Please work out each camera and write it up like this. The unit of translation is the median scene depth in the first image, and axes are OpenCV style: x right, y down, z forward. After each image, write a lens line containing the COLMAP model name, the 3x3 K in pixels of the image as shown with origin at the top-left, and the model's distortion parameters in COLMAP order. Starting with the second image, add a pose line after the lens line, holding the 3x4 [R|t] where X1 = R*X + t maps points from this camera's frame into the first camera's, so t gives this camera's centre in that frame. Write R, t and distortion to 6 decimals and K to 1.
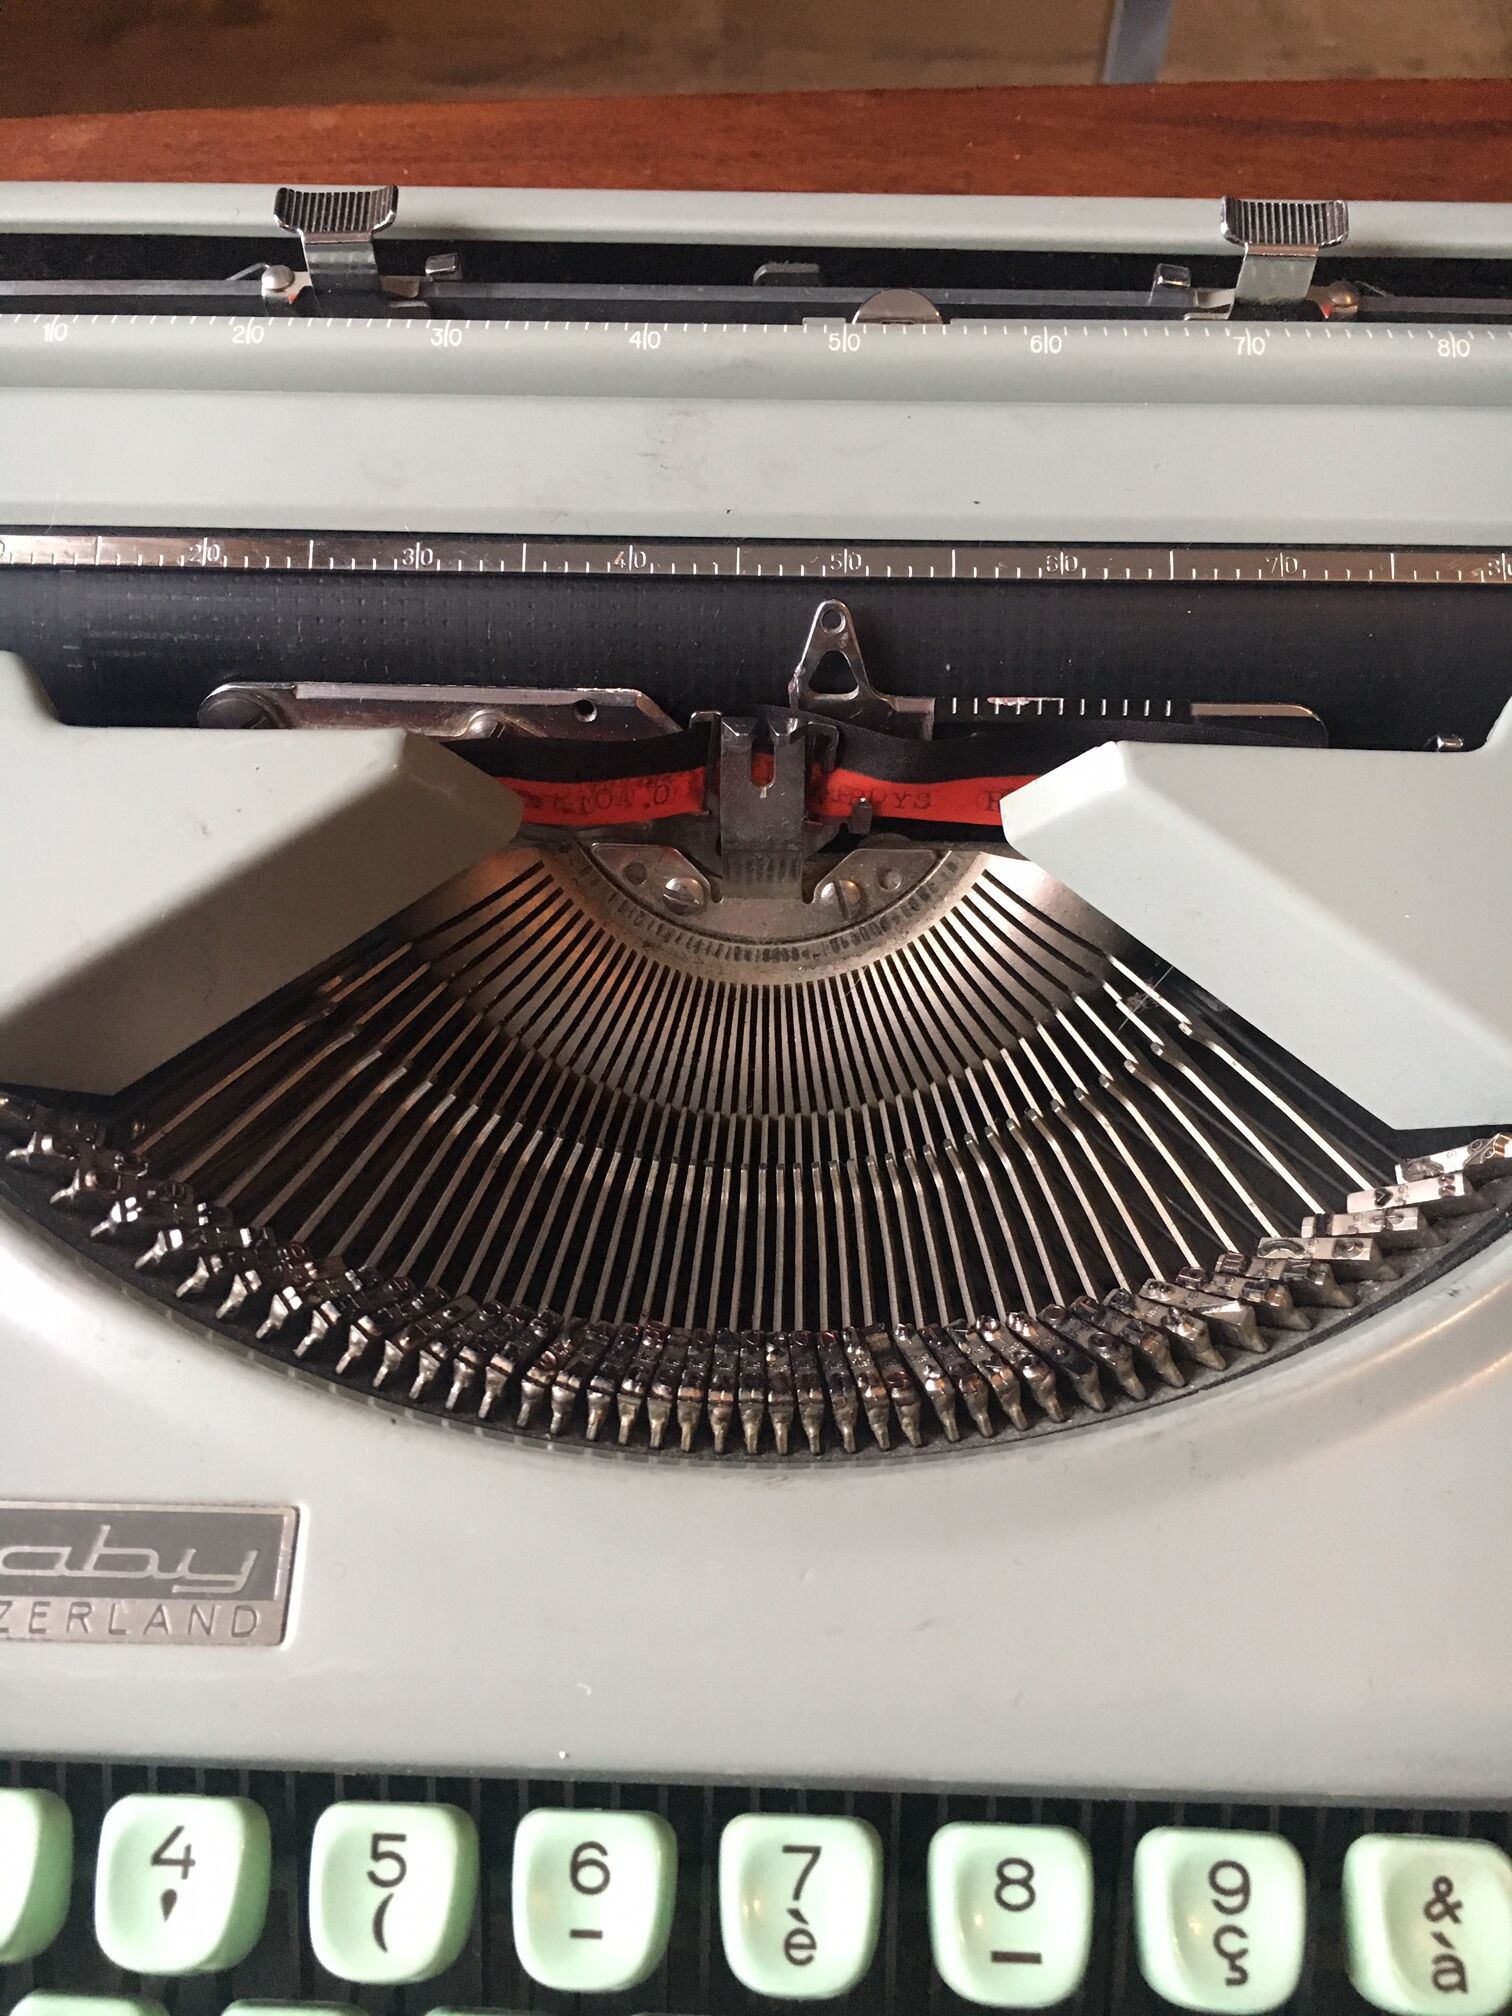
lens RADIAL K [[1801.7, 0, 773.4], [0, 1801.7, 1011.5], [0, 0, 1]] dist [0.069965, -0.117306]
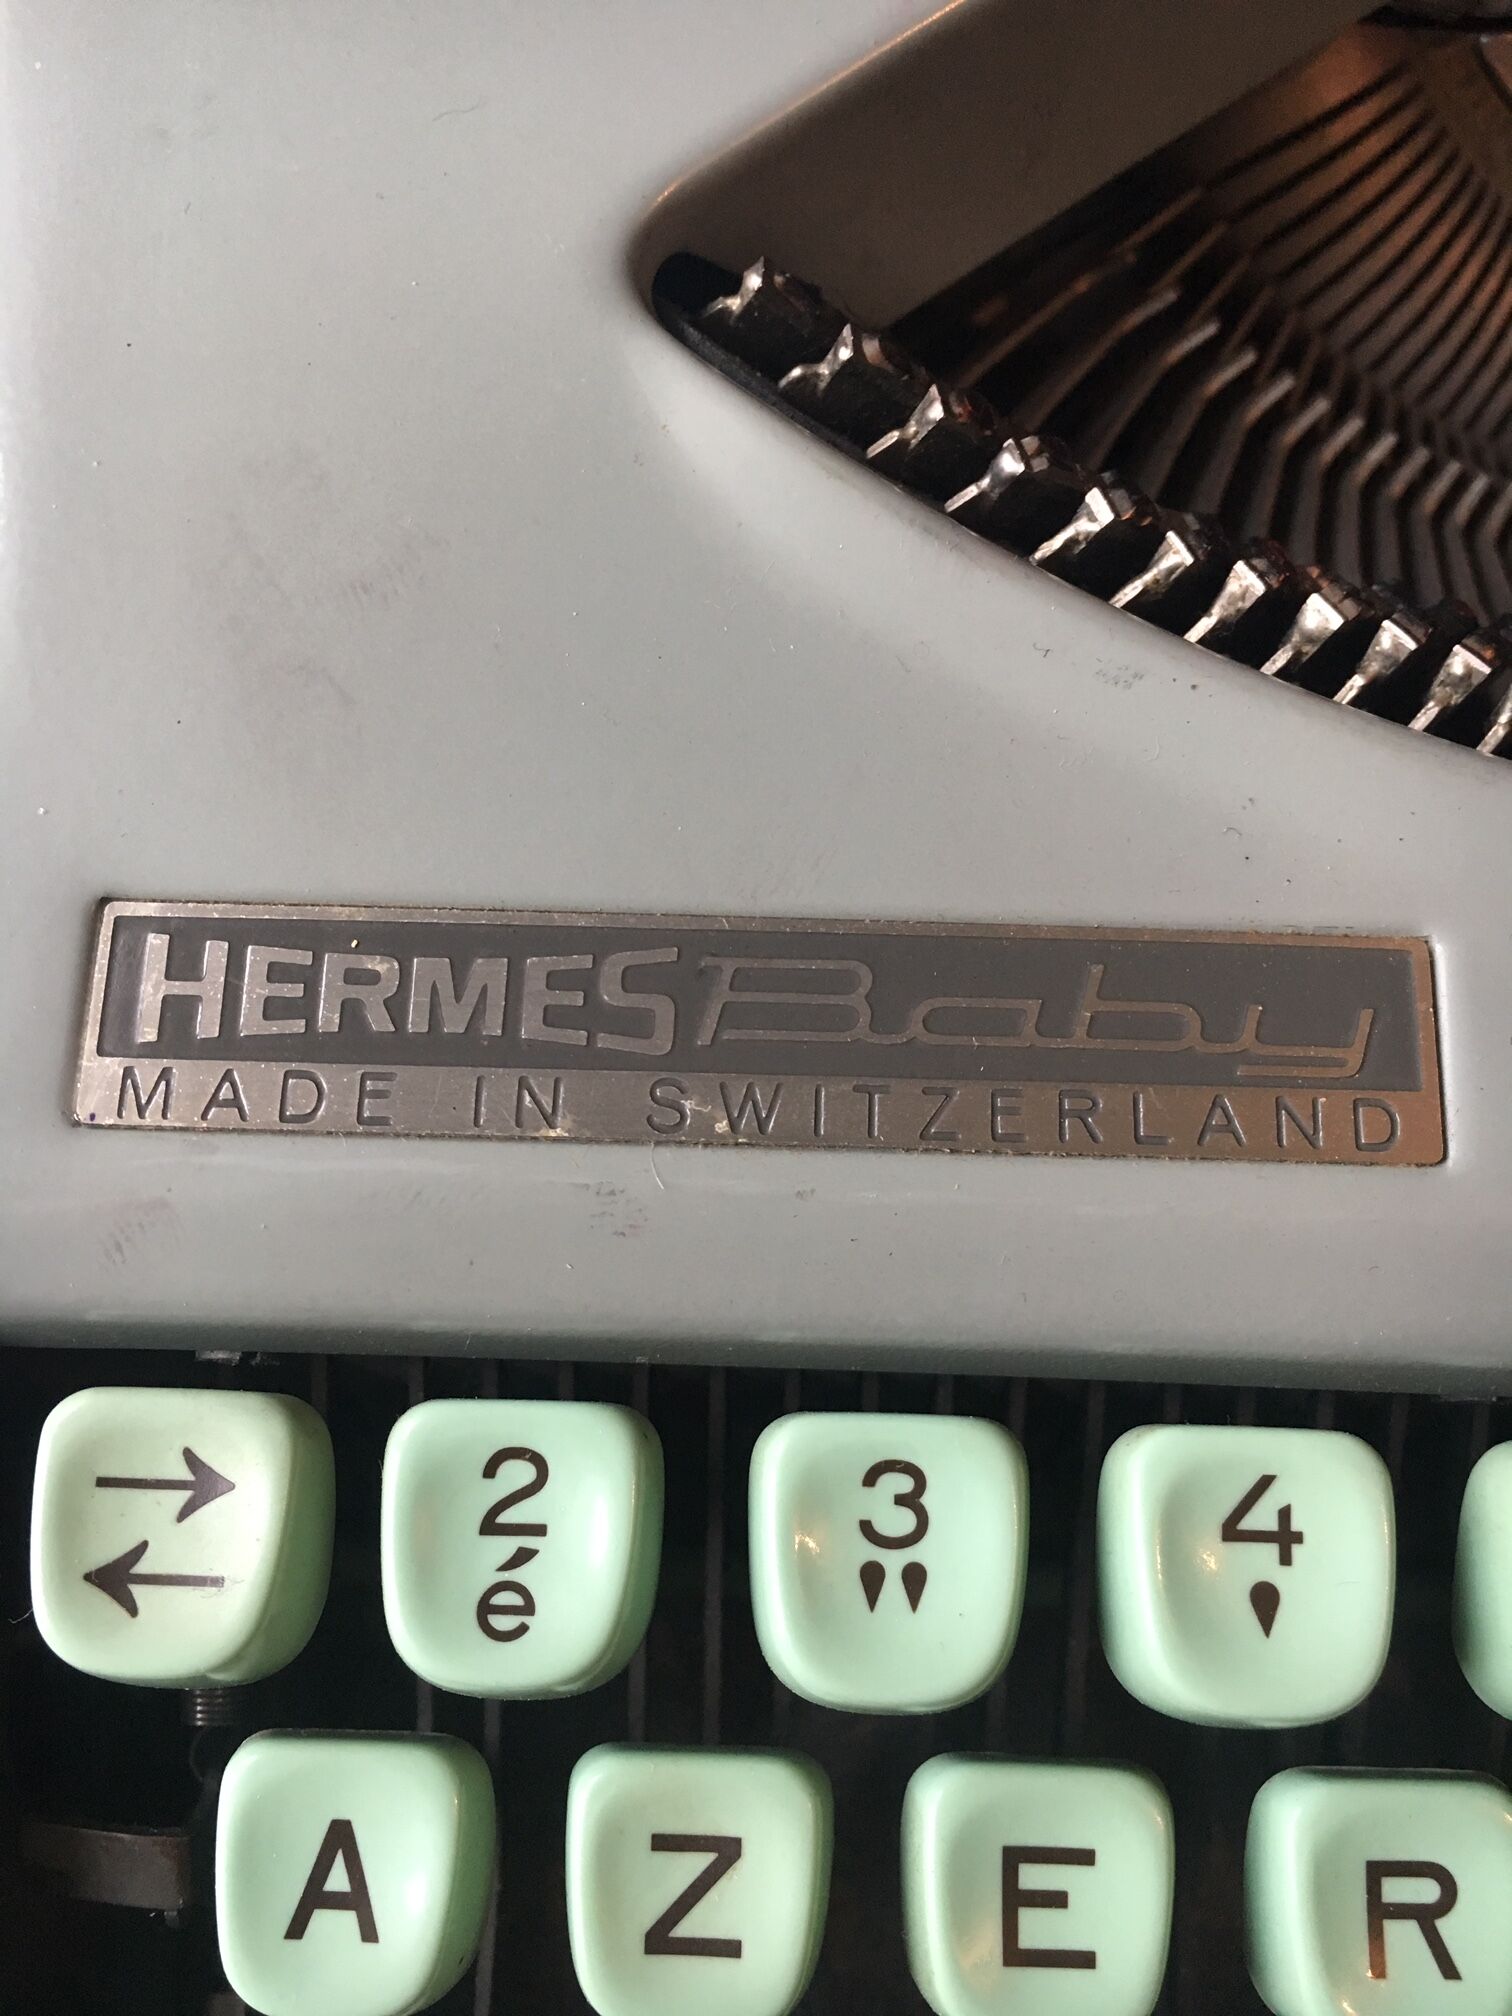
lens RADIAL K [[1801.7, 0, 758.1], [0, 1801.7, 1007.2], [0, 0, 1]] dist [0.069965, -0.117306]
pose [[0.999946, 0.005606, 0.008768, -0.482414], [-0.006579, 0.993319, 0.115214, 0.234931], [-0.008064, -0.115265, 0.993302, 0.449726]]
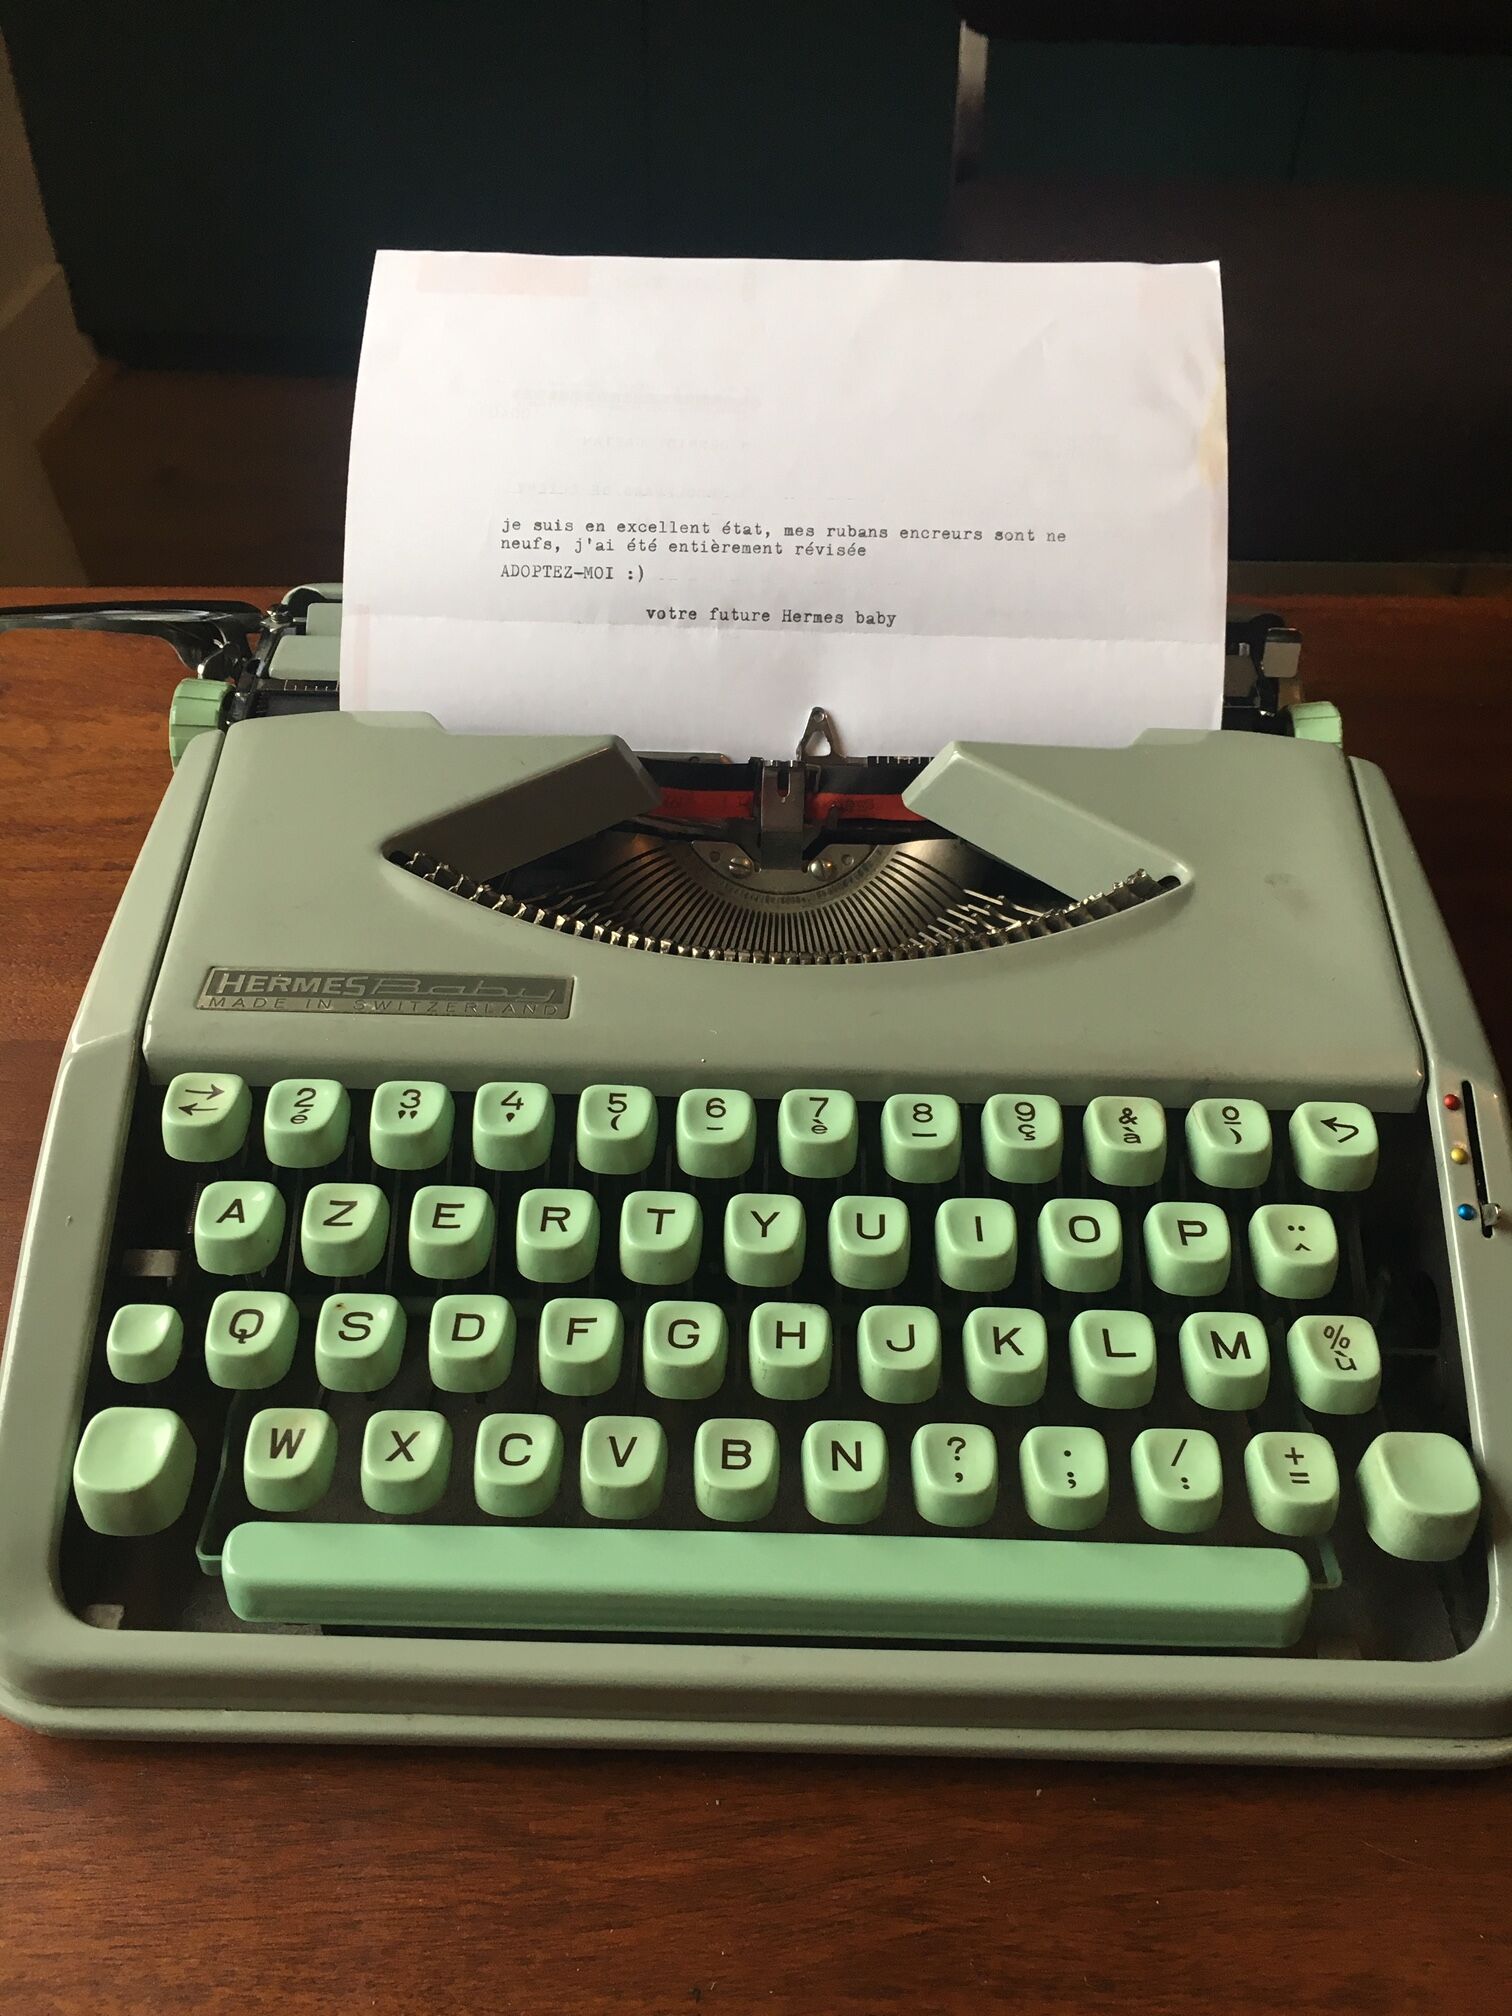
lens RADIAL K [[1801.7, 0, 740.4], [0, 1801.7, 993.8], [0, 0, 1]] dist [0.069965, -0.117306]
pose [[0.999413, 0.023600, 0.024831, -0.123805], [-0.009205, 0.883190, -0.468926, 1.279324], [-0.032997, 0.468422, 0.882889, -0.837991]]
